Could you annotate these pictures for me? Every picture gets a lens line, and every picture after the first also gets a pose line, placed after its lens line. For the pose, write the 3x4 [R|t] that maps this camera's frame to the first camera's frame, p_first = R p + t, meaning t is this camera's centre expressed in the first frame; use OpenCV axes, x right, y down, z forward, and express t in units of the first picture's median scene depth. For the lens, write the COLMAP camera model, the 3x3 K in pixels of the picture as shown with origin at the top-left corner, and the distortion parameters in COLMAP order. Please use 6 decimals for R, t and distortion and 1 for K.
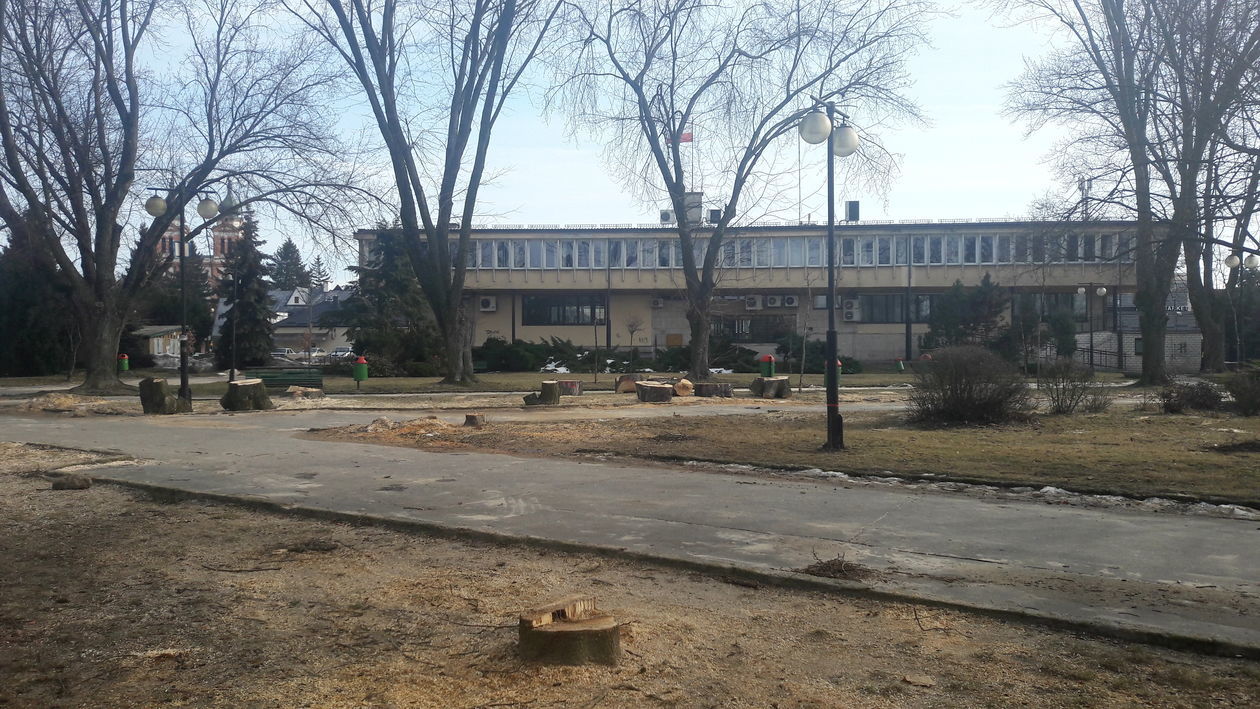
lens RADIAL K [[995.9, 0, 620.1], [0, 995.9, 357.3], [0, 0, 1]] dist [0.108018, -0.161289]
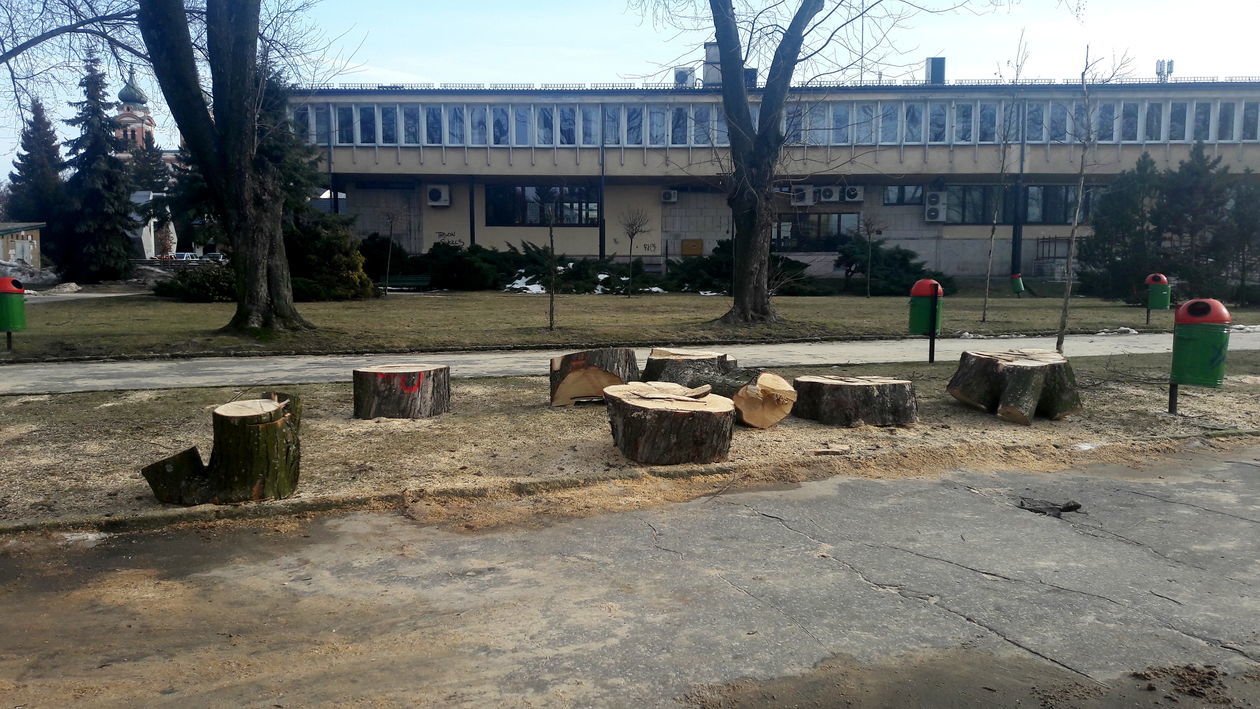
lens RADIAL K [[995.9, 0, 620.1], [0, 995.9, 357.3], [0, 0, 1]] dist [0.108018, -0.161289]
pose [[0.999943, 0.006947, -0.008103, 0.008302], [-0.006173, 0.995750, 0.091891, -0.003960], [0.008707, -0.091836, 0.995736, 0.268320]]
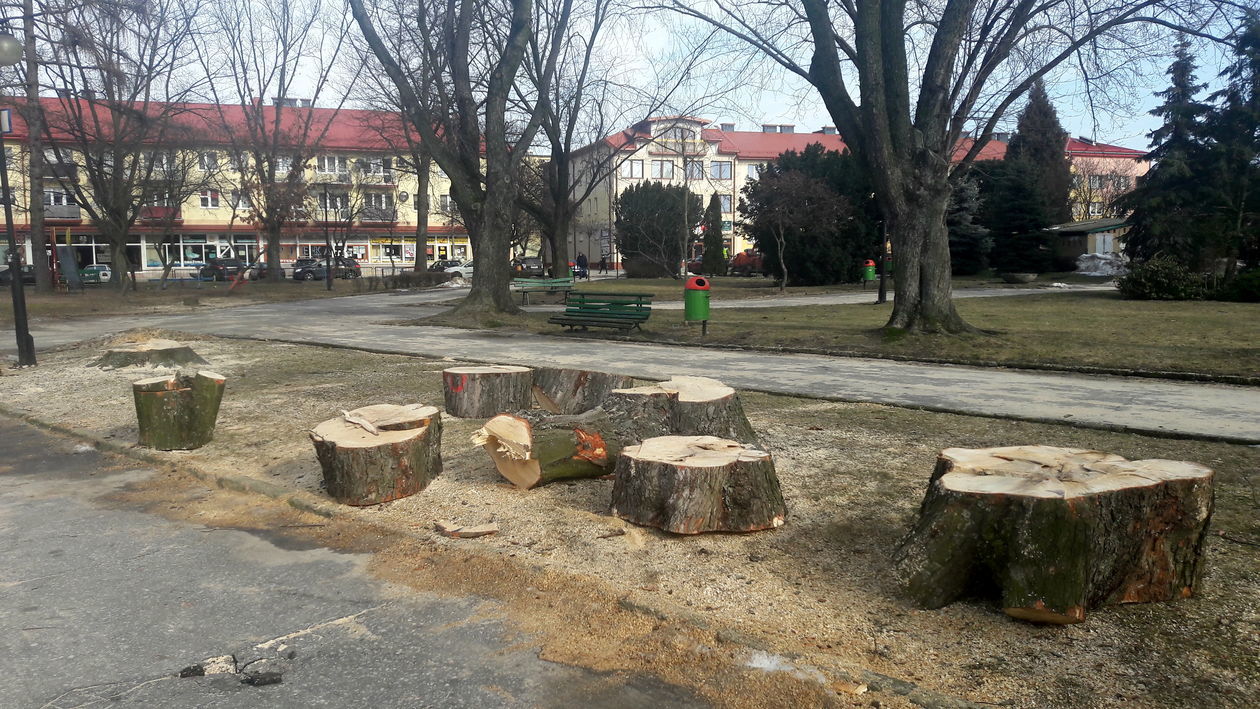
lens RADIAL K [[995.9, 0, 620.1], [0, 995.9, 357.3], [0, 0, 1]] dist [0.108018, -0.161289]
pose [[0.417512, 0.088977, -0.904304, 0.106400], [0.006486, 0.994877, 0.100883, -0.005607], [0.908648, -0.047986, 0.414796, 0.354874]]
